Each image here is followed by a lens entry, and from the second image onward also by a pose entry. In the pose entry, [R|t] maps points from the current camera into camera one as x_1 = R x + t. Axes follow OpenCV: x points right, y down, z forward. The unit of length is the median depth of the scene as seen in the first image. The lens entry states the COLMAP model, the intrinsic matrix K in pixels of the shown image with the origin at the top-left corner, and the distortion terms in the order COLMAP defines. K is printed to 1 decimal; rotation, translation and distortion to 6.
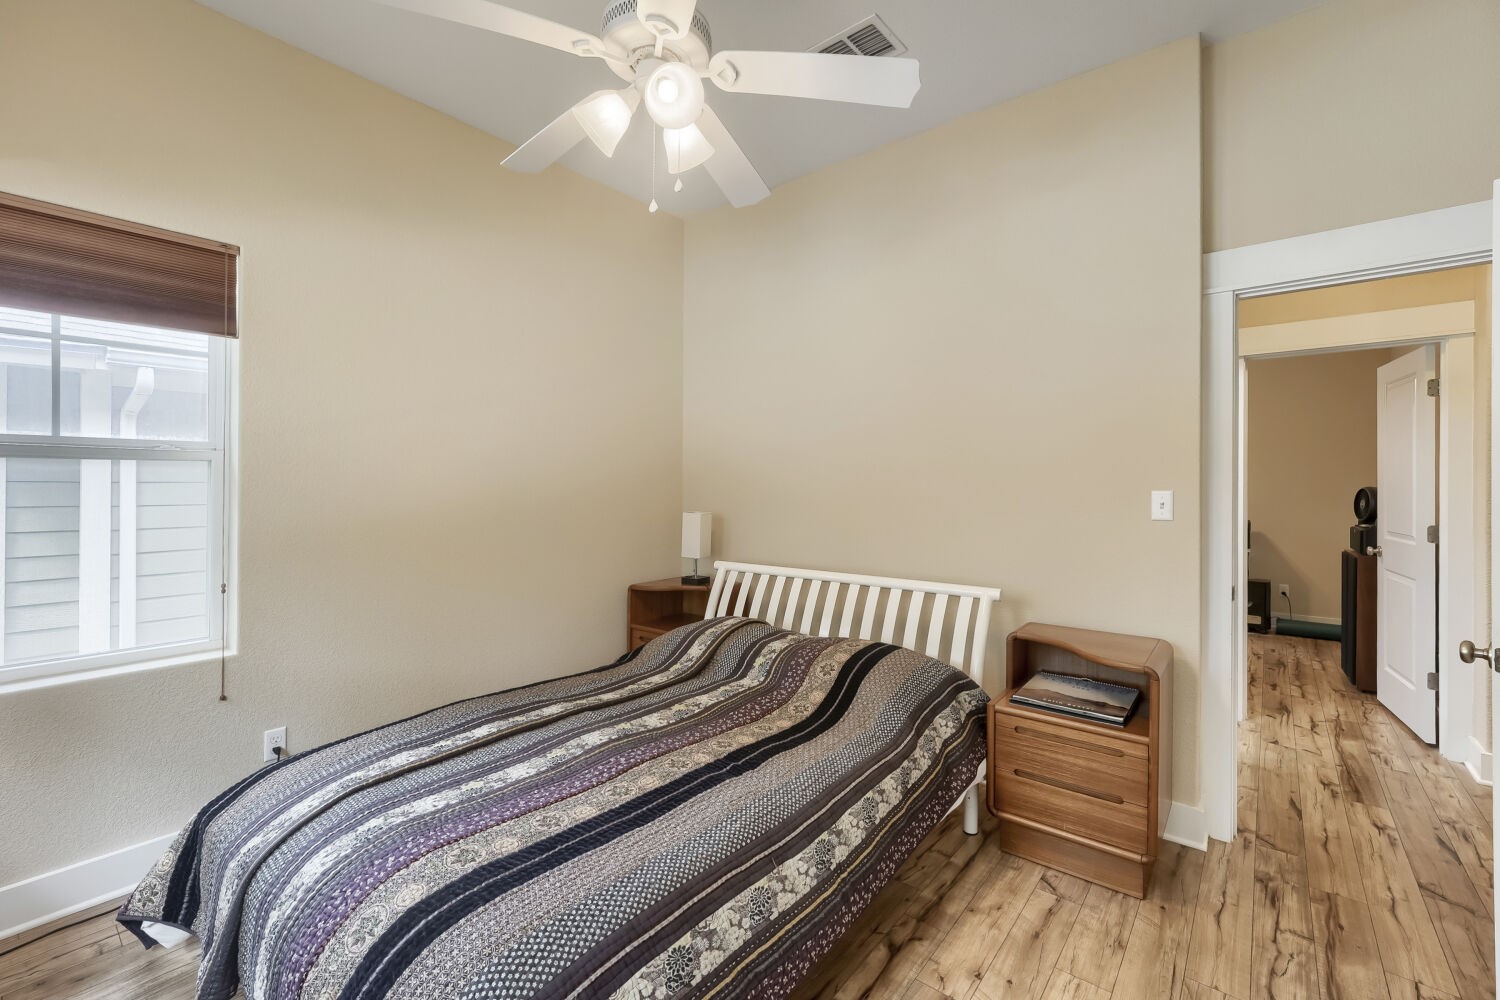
lens RADIAL K [[641.0, 0, 747.1], [0, 641.0, 495.6], [0, 0, 1]] dist [0.012941, -0.000271]
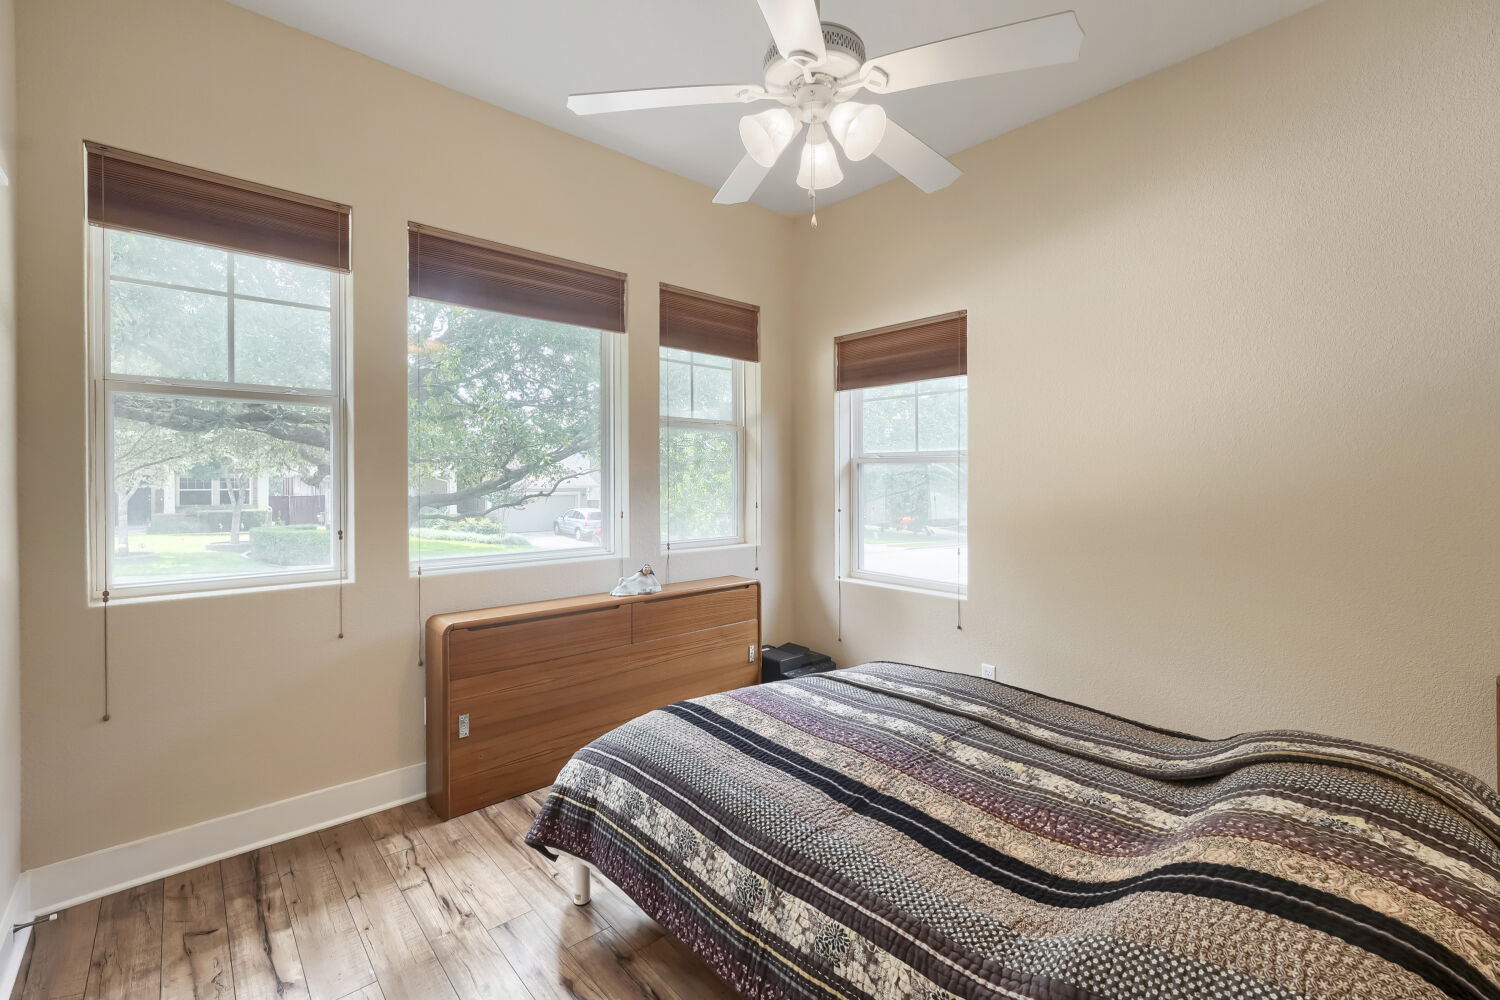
lens RADIAL K [[641.0, 0, 747.1], [0, 641.0, 495.6], [0, 0, 1]] dist [0.012941, -0.000271]
pose [[-0.161241, 0.021333, -0.986684, 0.732276], [-0.017827, 0.999540, 0.024524, -0.007035], [0.986754, 0.021544, -0.160787, 0.839901]]
